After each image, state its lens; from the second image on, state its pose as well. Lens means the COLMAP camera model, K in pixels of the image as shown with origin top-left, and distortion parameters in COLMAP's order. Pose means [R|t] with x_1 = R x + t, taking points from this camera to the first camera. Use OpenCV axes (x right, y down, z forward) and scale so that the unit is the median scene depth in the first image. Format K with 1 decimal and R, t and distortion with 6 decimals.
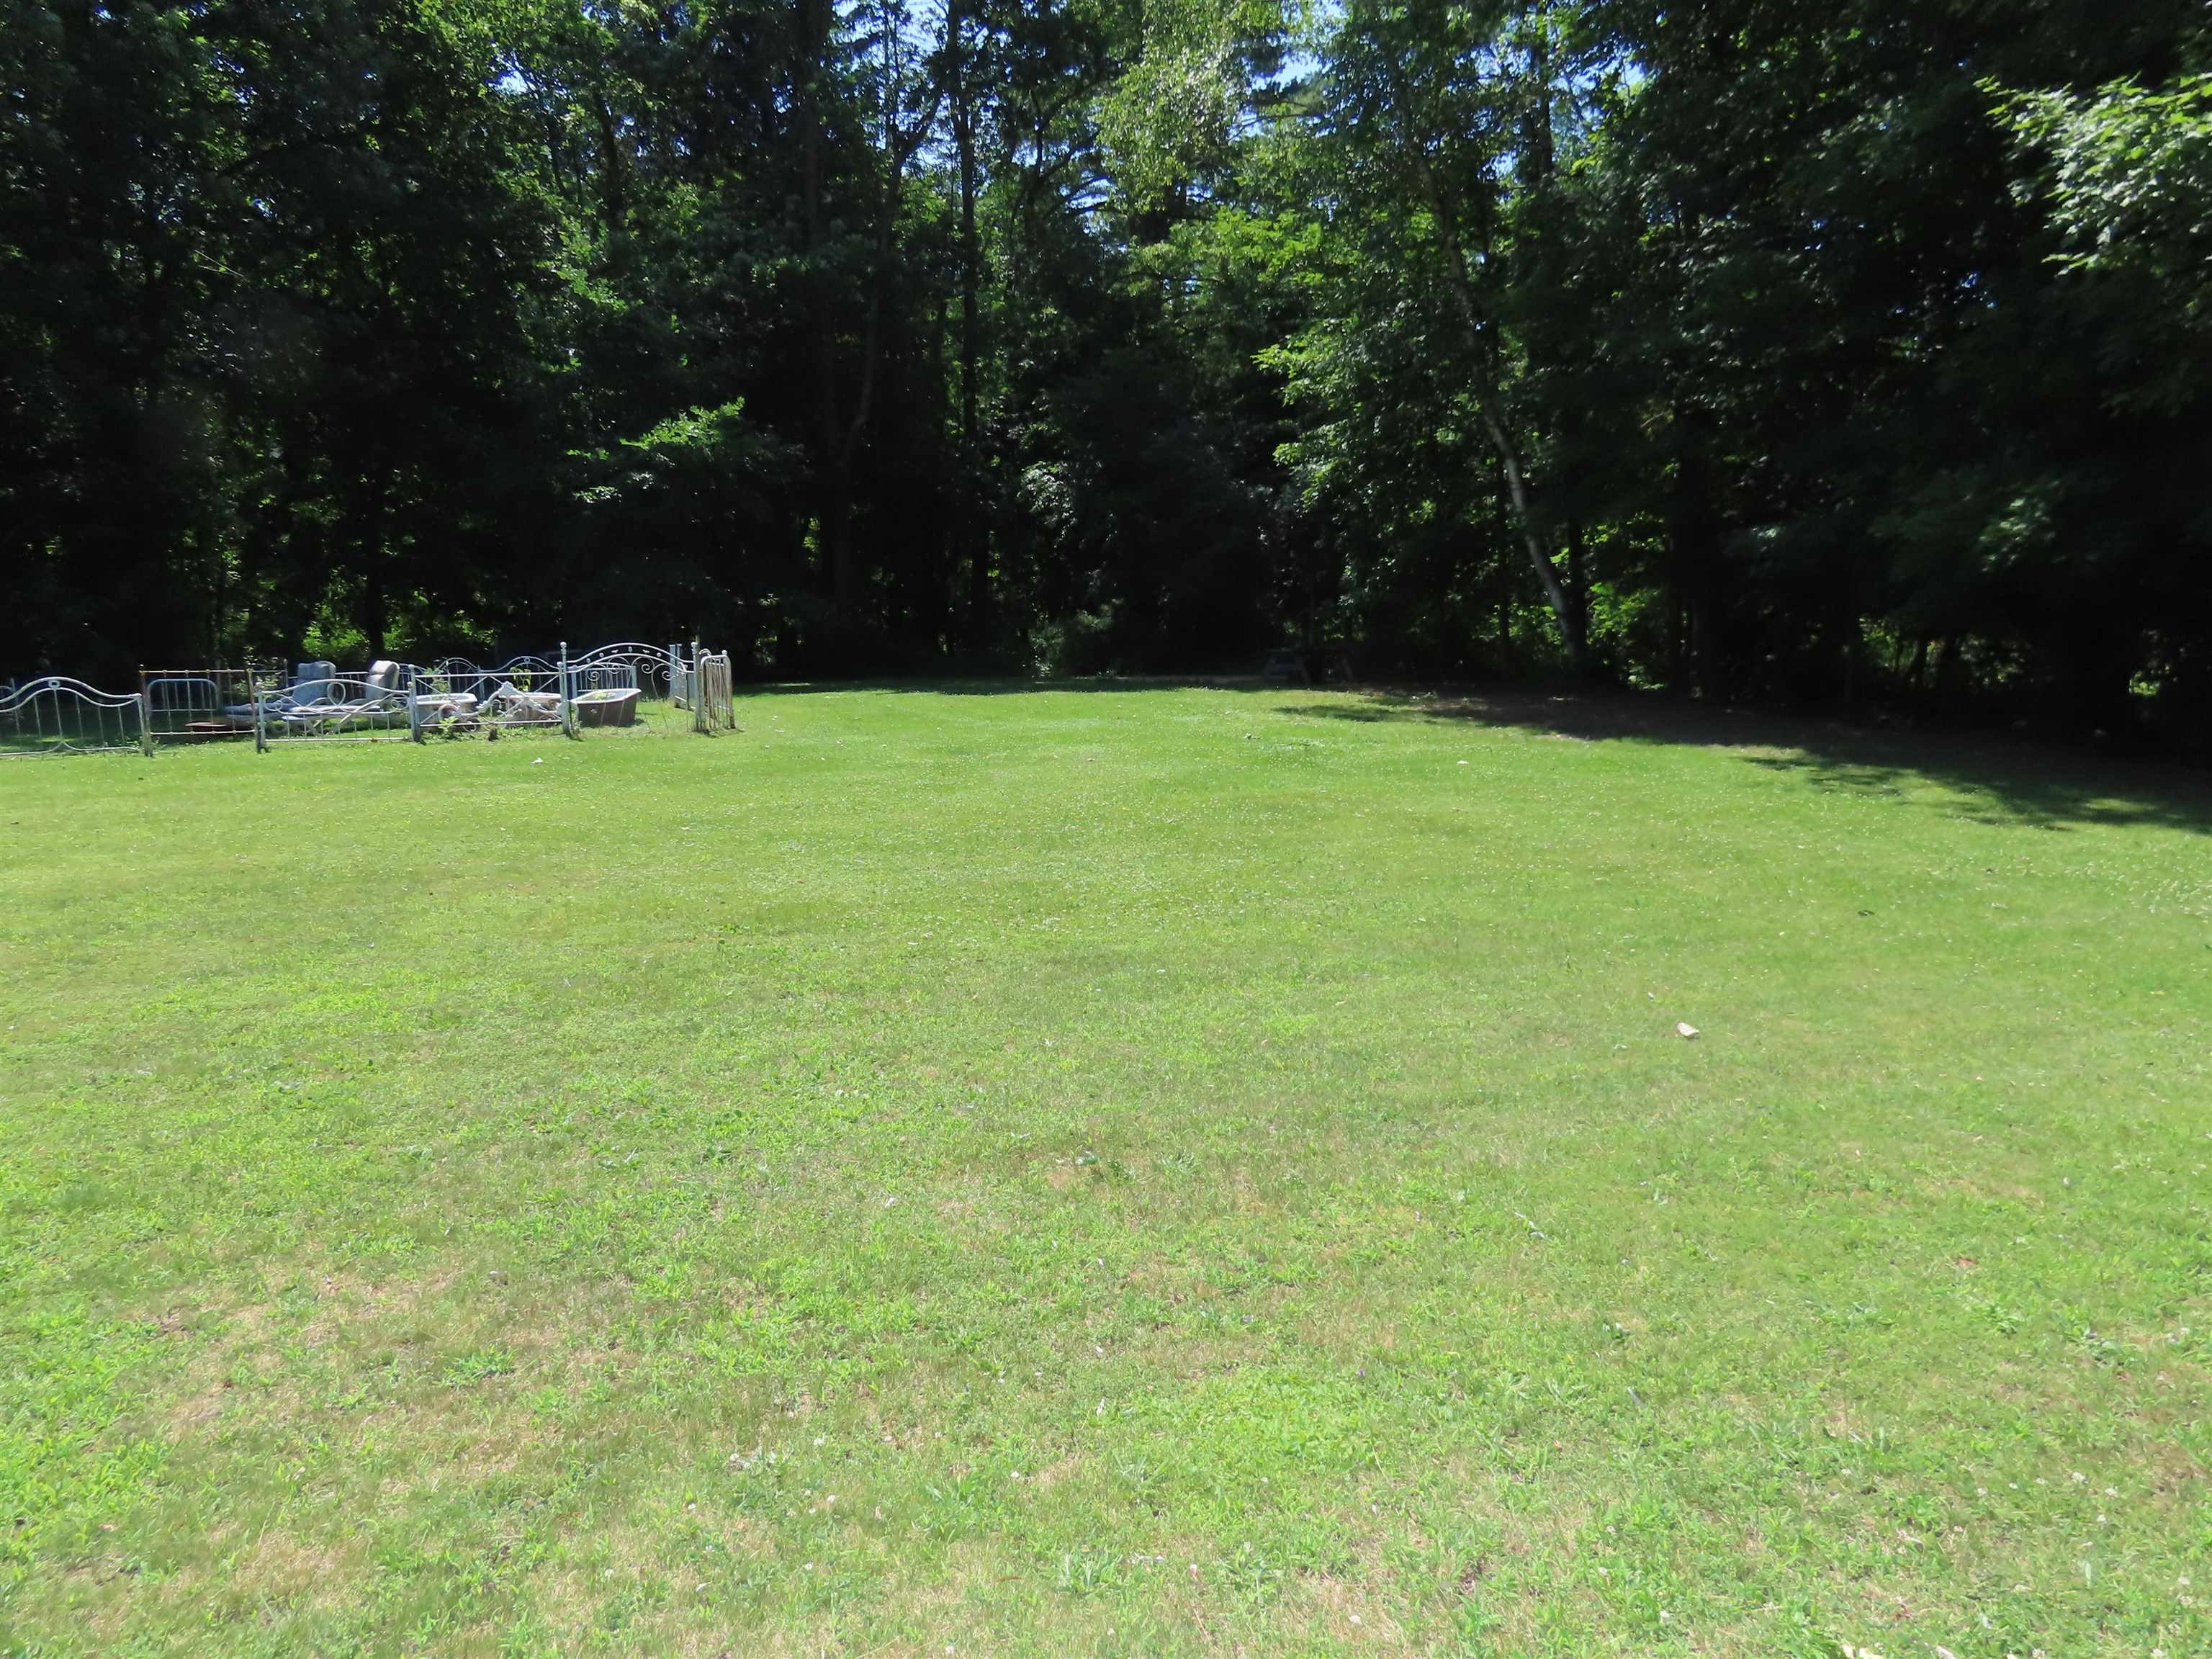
lens RADIAL K [[1394.0, 0, 1106.7], [0, 1394.0, 818.4], [0, 0, 1]] dist [-0.008367, 0.002565]
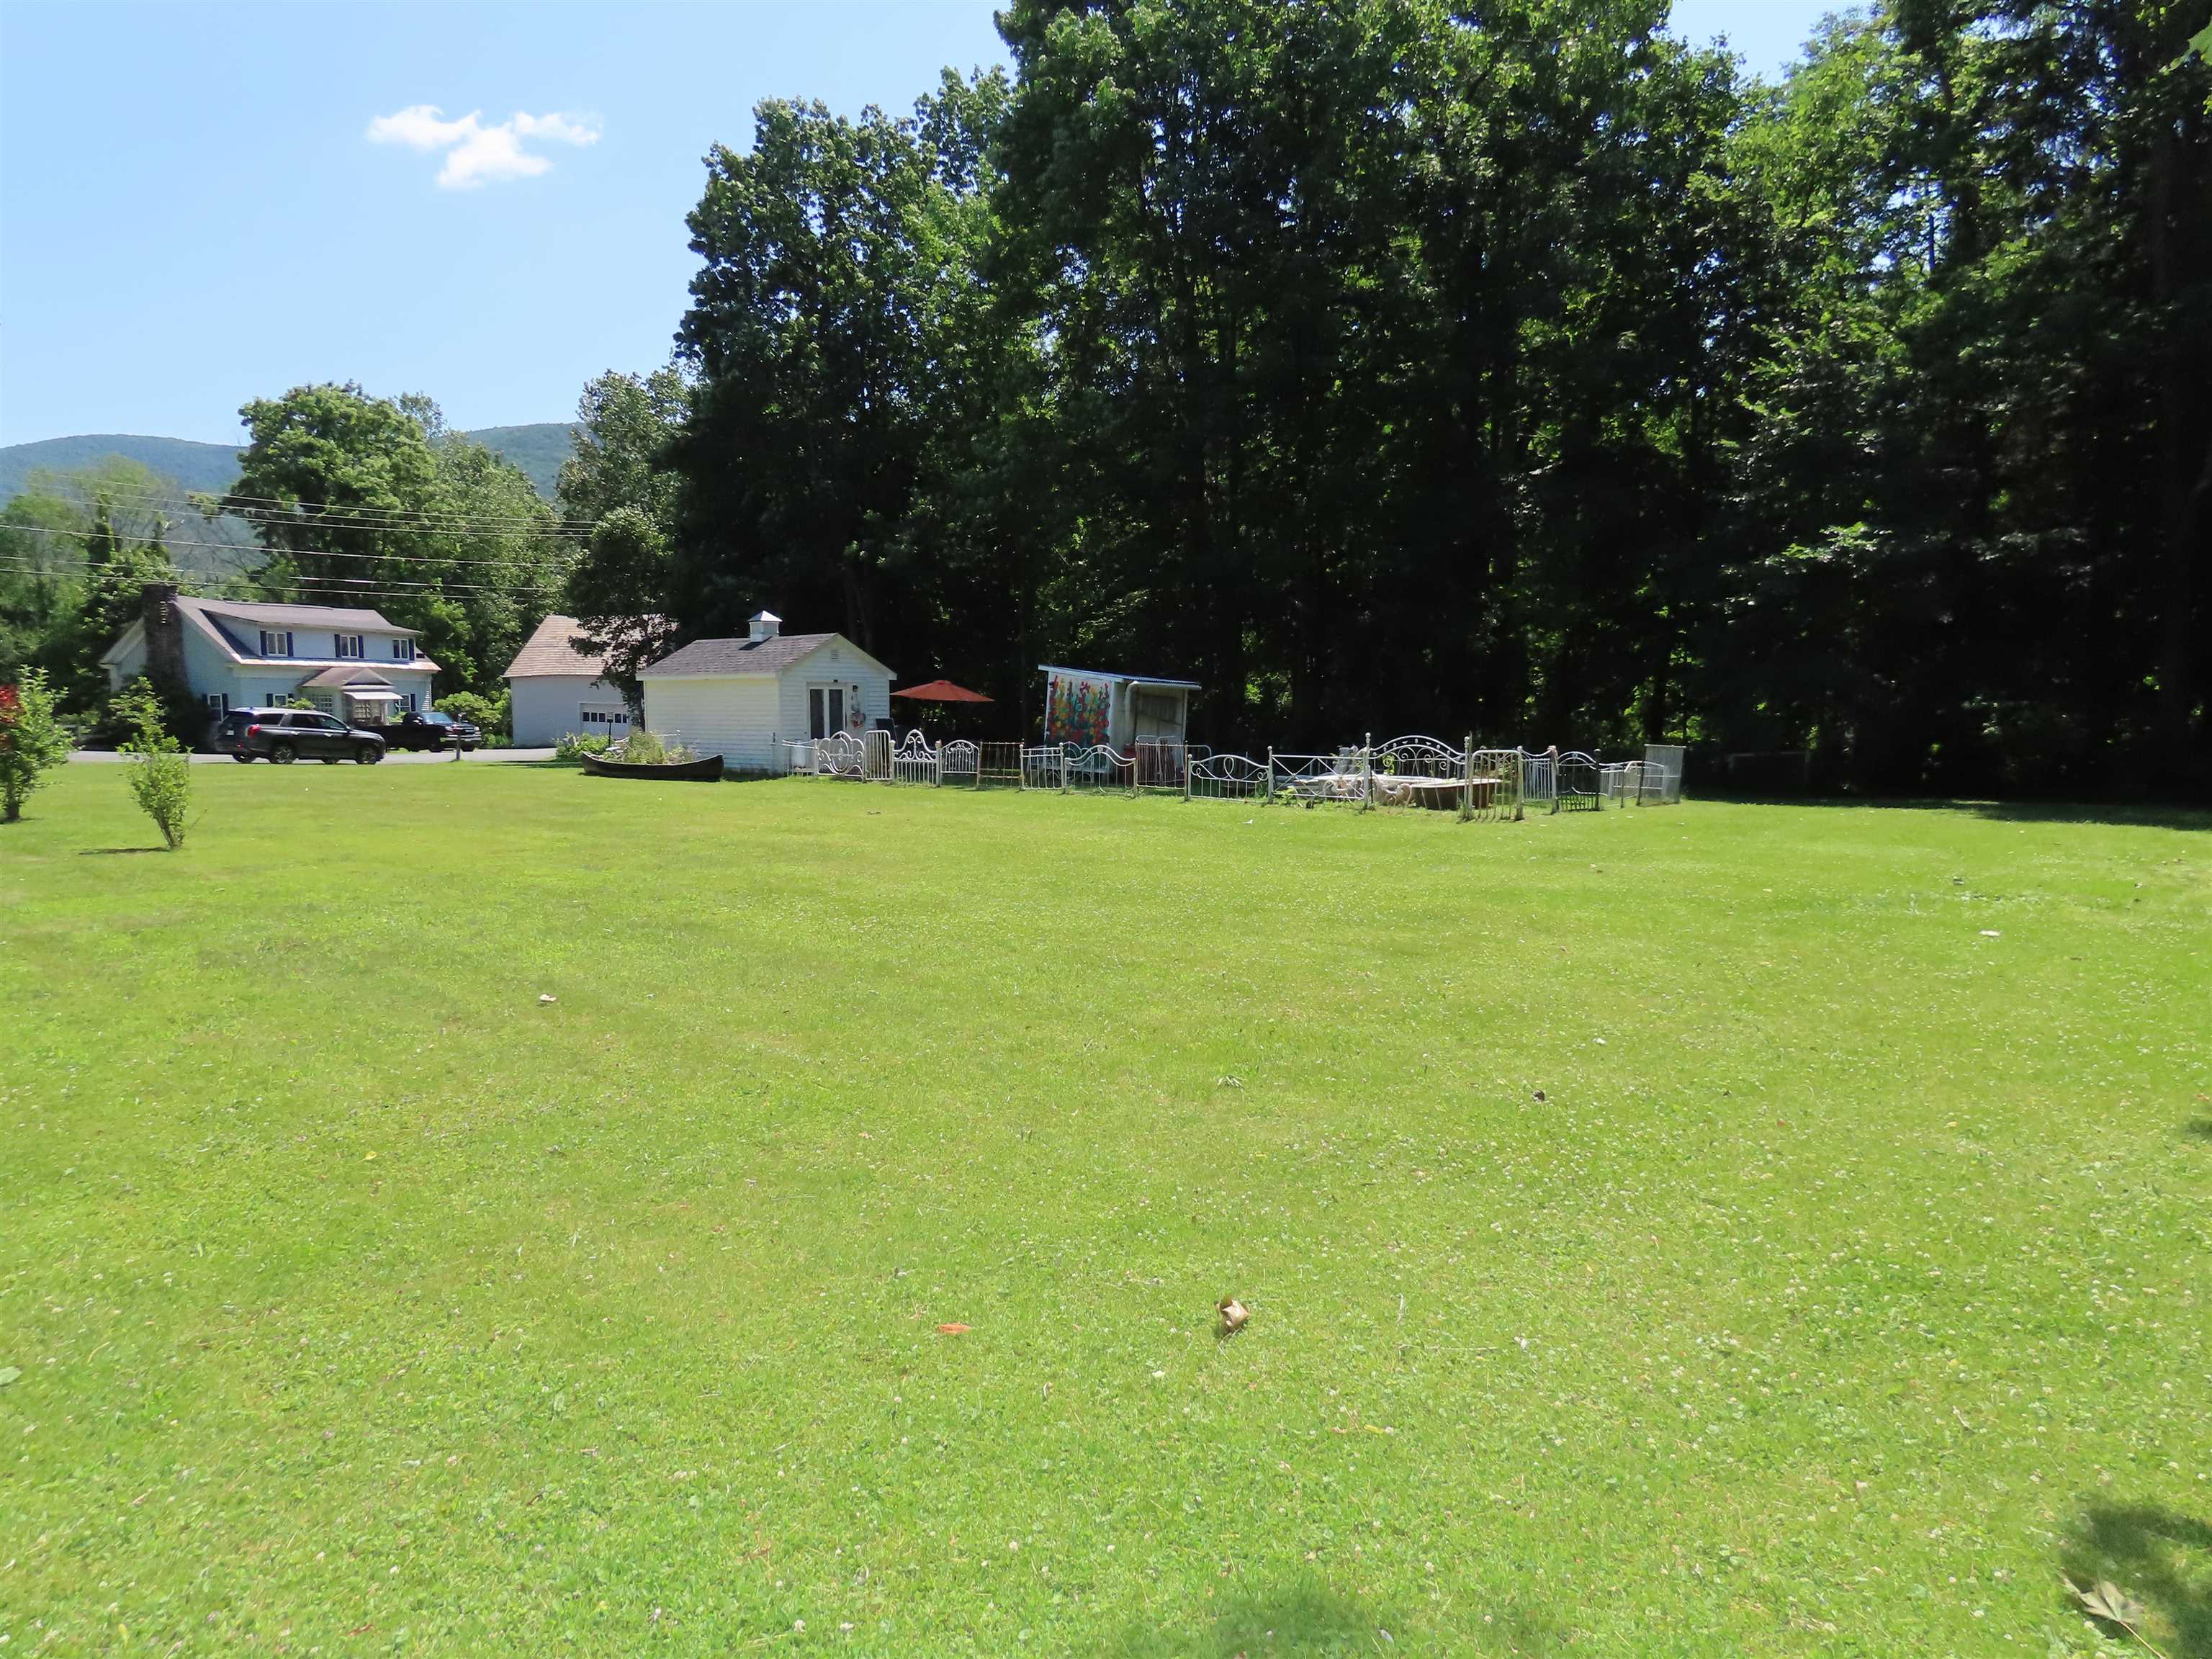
lens RADIAL K [[1394.0, 0, 1129.9], [0, 1394.0, 823.3], [0, 0, 1]] dist [-0.008367, 0.002565]
pose [[0.501901, 0.080947, -0.861129, 0.538983], [-0.143877, 0.989553, 0.009161, -0.029314], [0.852874, 0.119298, 0.508304, 0.208643]]
